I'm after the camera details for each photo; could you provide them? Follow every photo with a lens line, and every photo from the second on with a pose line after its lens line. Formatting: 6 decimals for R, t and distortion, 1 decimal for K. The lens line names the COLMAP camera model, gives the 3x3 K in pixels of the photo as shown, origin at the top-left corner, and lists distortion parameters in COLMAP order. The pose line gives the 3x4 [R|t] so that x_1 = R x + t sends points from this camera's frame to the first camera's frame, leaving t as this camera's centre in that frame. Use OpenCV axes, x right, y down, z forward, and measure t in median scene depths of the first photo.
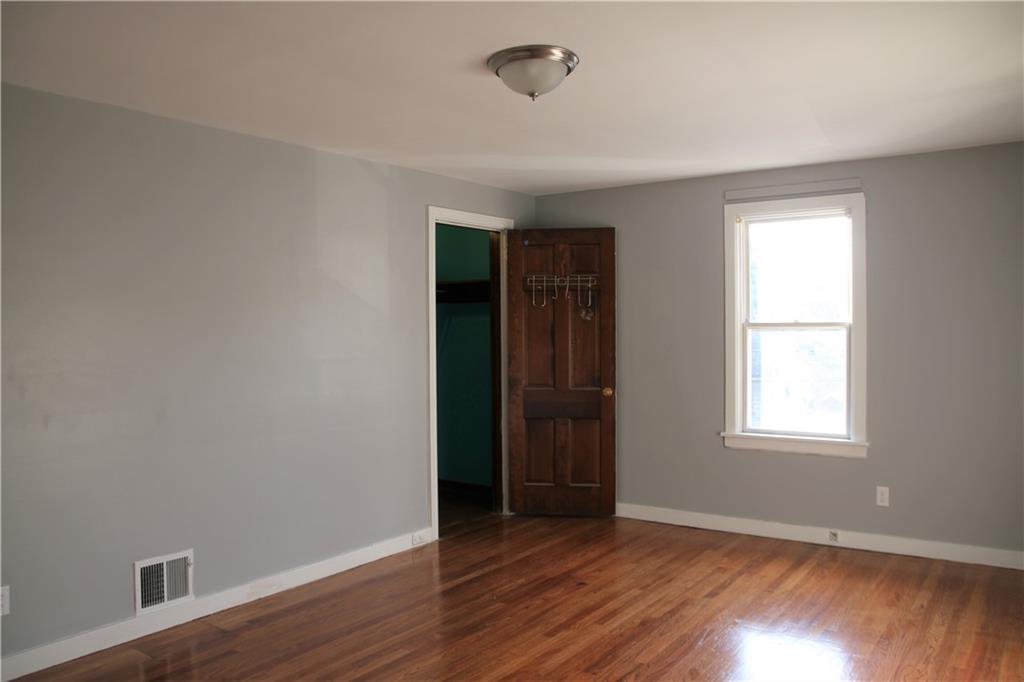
lens RADIAL K [[814.5, 0, 529.1], [0, 814.5, 338.9], [0, 0, 1]] dist [-0.151562, 0.109089]
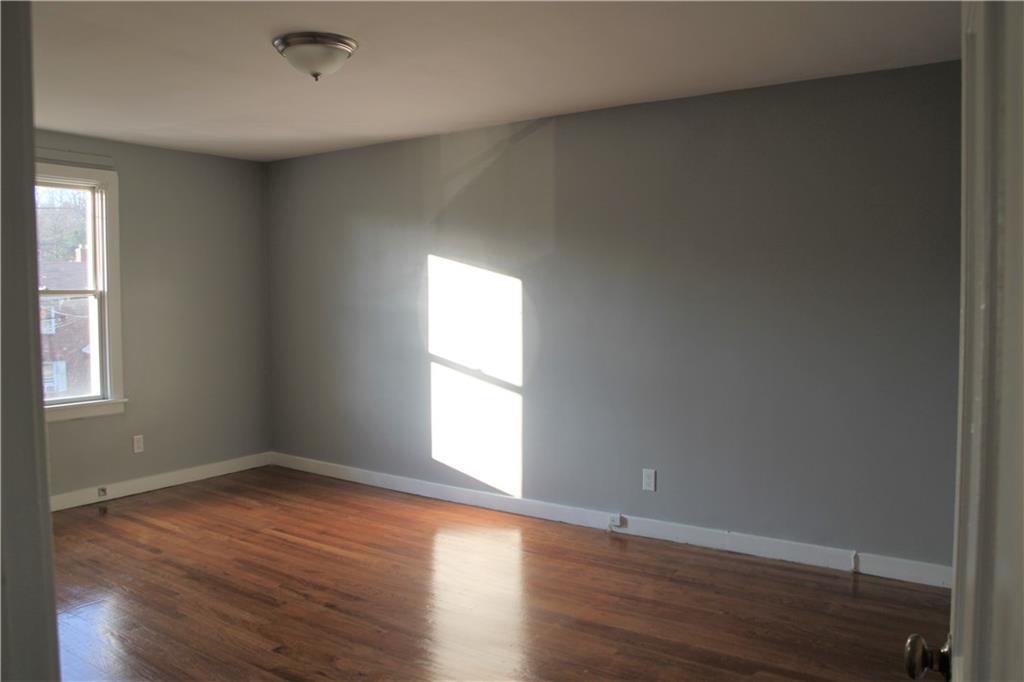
lens RADIAL K [[814.5, 0, 529.1], [0, 814.5, 338.9], [0, 0, 1]] dist [-0.151562, 0.109089]
pose [[-0.020405, -0.054317, 0.998315, -0.744904], [0.026502, 0.998143, 0.054849, 0.002450], [-0.999440, 0.027577, -0.018928, 0.498536]]
